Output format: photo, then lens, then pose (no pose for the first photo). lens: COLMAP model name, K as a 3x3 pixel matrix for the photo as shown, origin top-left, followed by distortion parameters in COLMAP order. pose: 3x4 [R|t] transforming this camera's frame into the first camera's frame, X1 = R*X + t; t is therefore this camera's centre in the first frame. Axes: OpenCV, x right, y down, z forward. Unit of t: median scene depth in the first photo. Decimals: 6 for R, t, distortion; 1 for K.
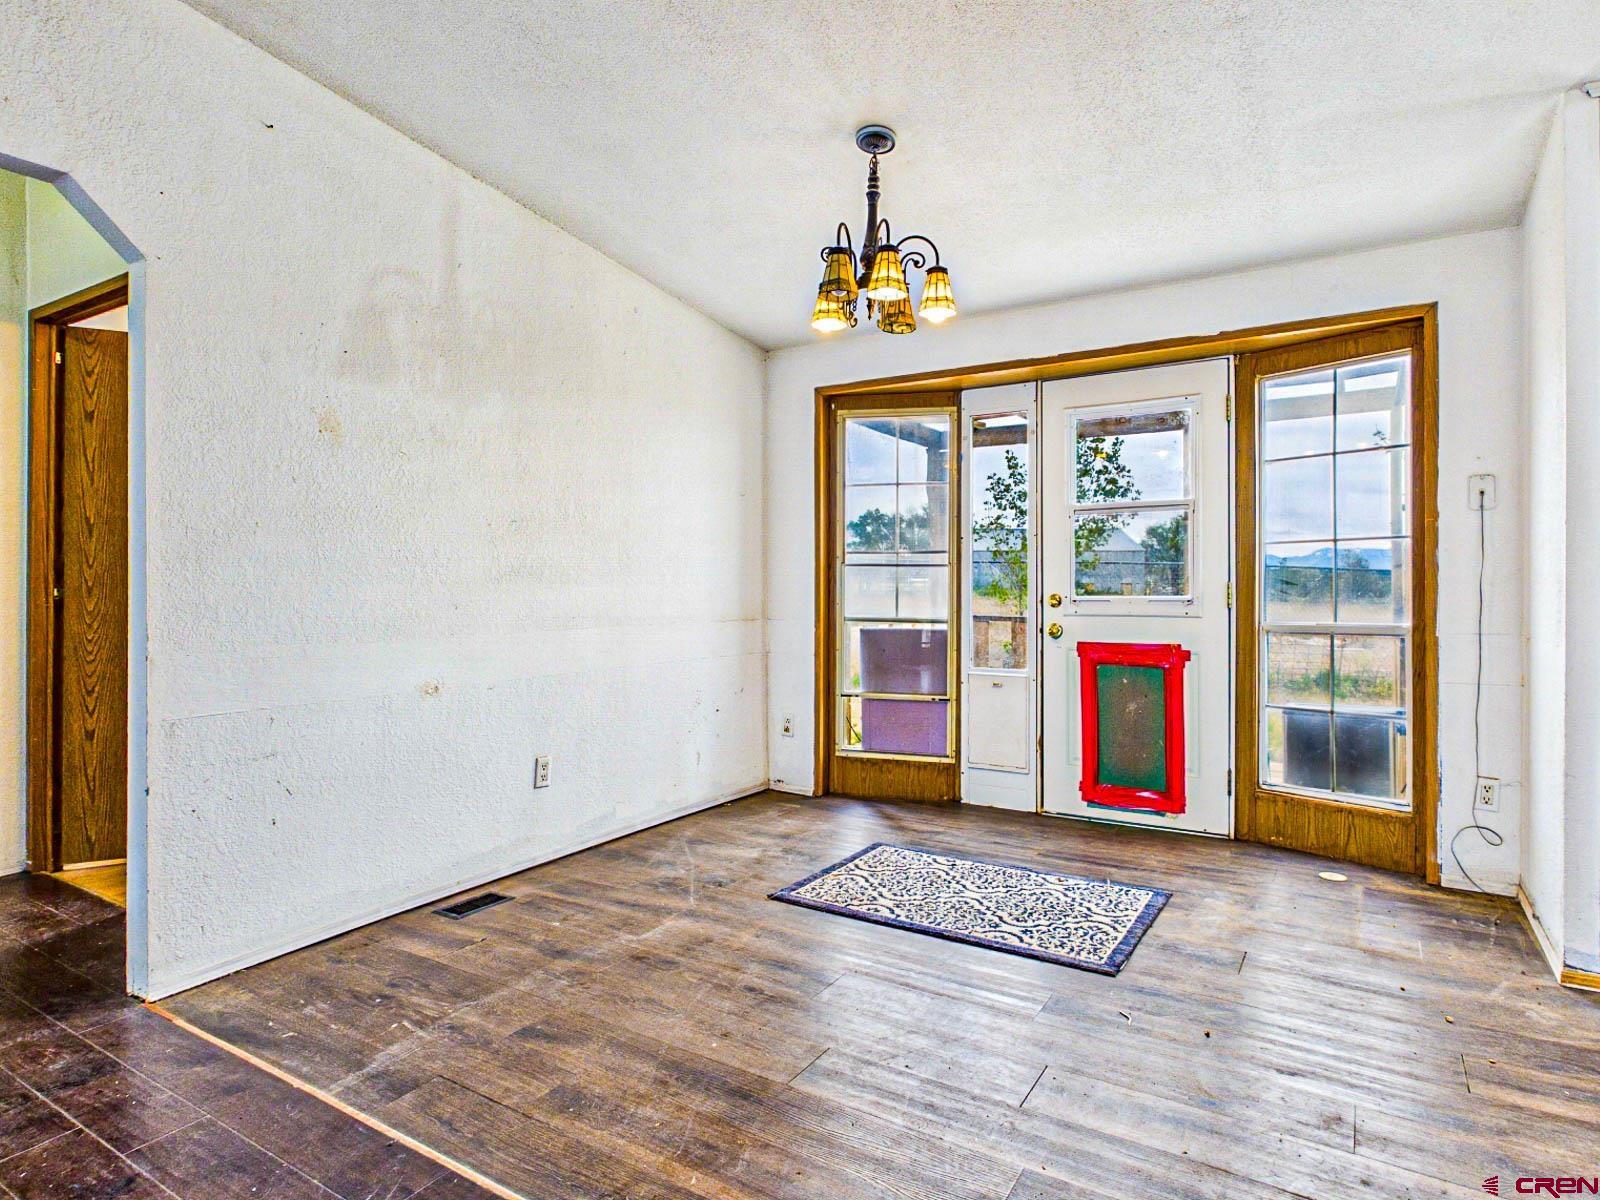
lens RADIAL K [[885.3, 0, 840.6], [0, 885.3, 565.5], [0, 0, 1]] dist [-0.000731, 0.000034]
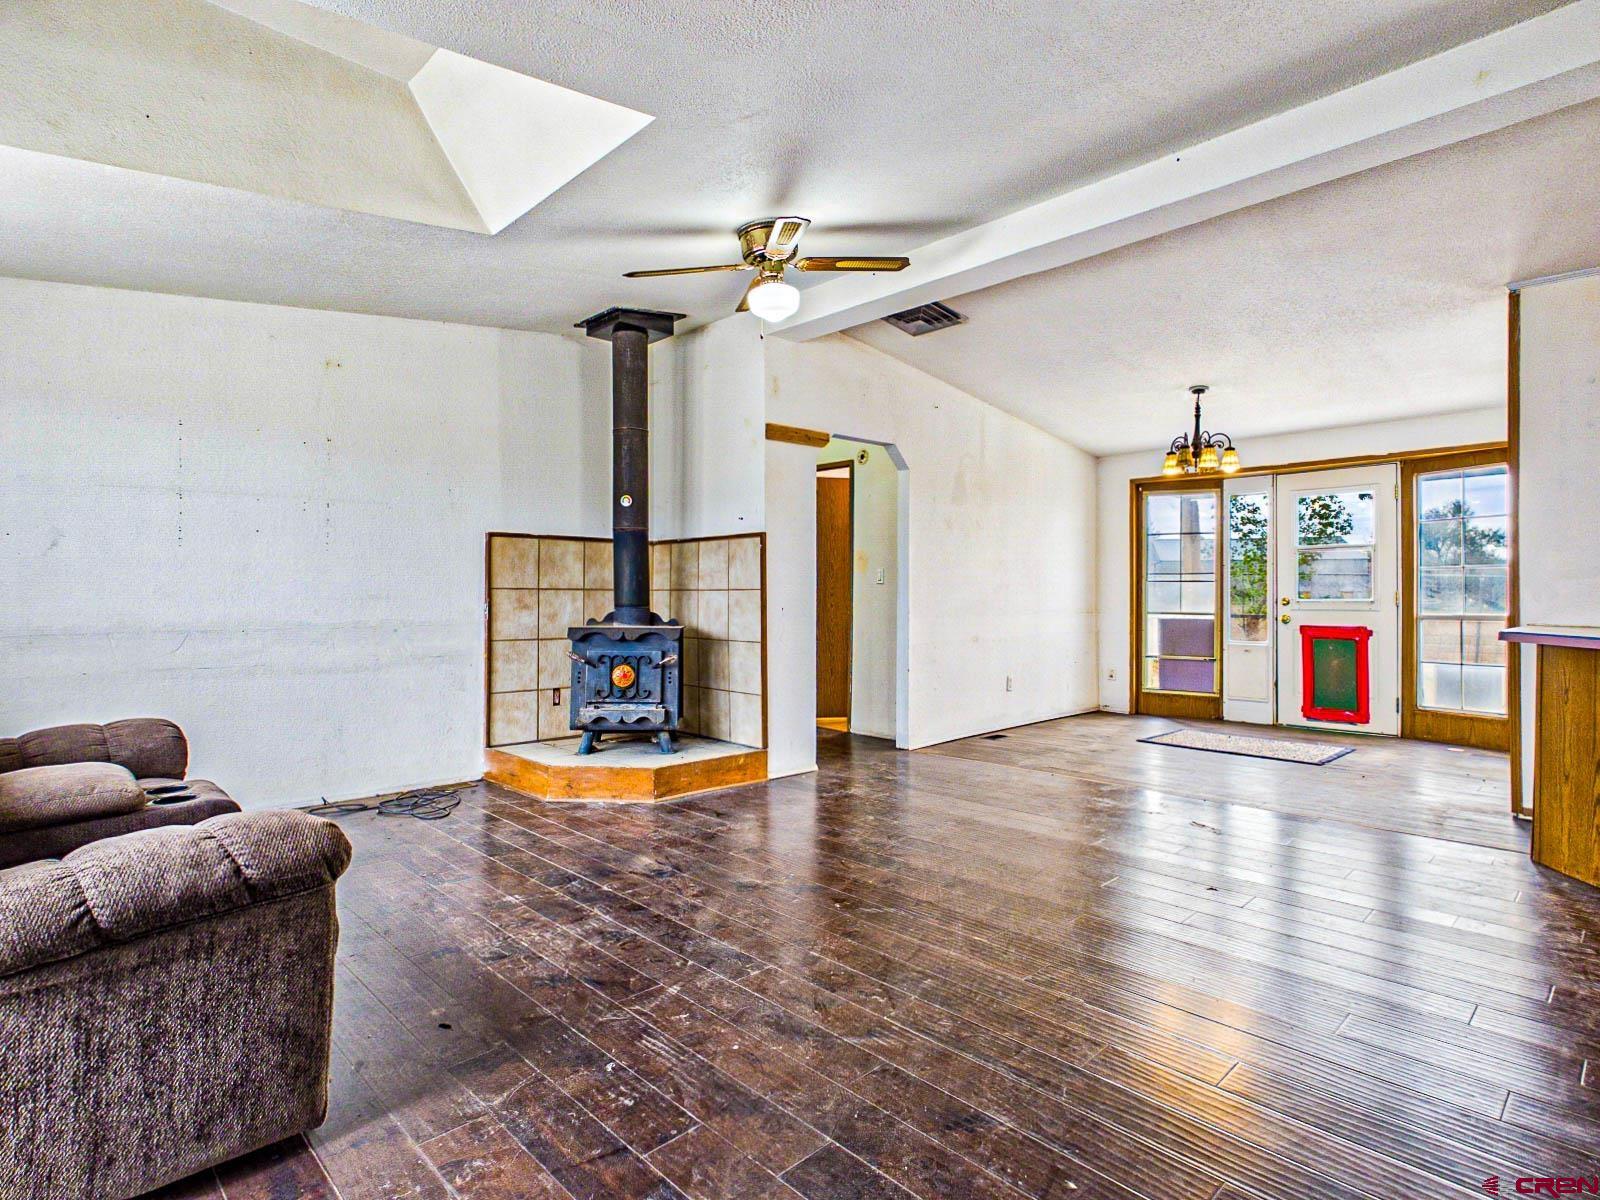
lens RADIAL K [[840.3, 0, 800.3], [0, 840.3, 578.4], [0, 0, 1]] dist [0.001020, 0.001568]
pose [[0.965130, -0.003937, -0.261743, -0.241343], [0.005346, 0.999975, 0.004670, -0.018780], [0.261718, -0.005906, 0.965126, -0.830829]]
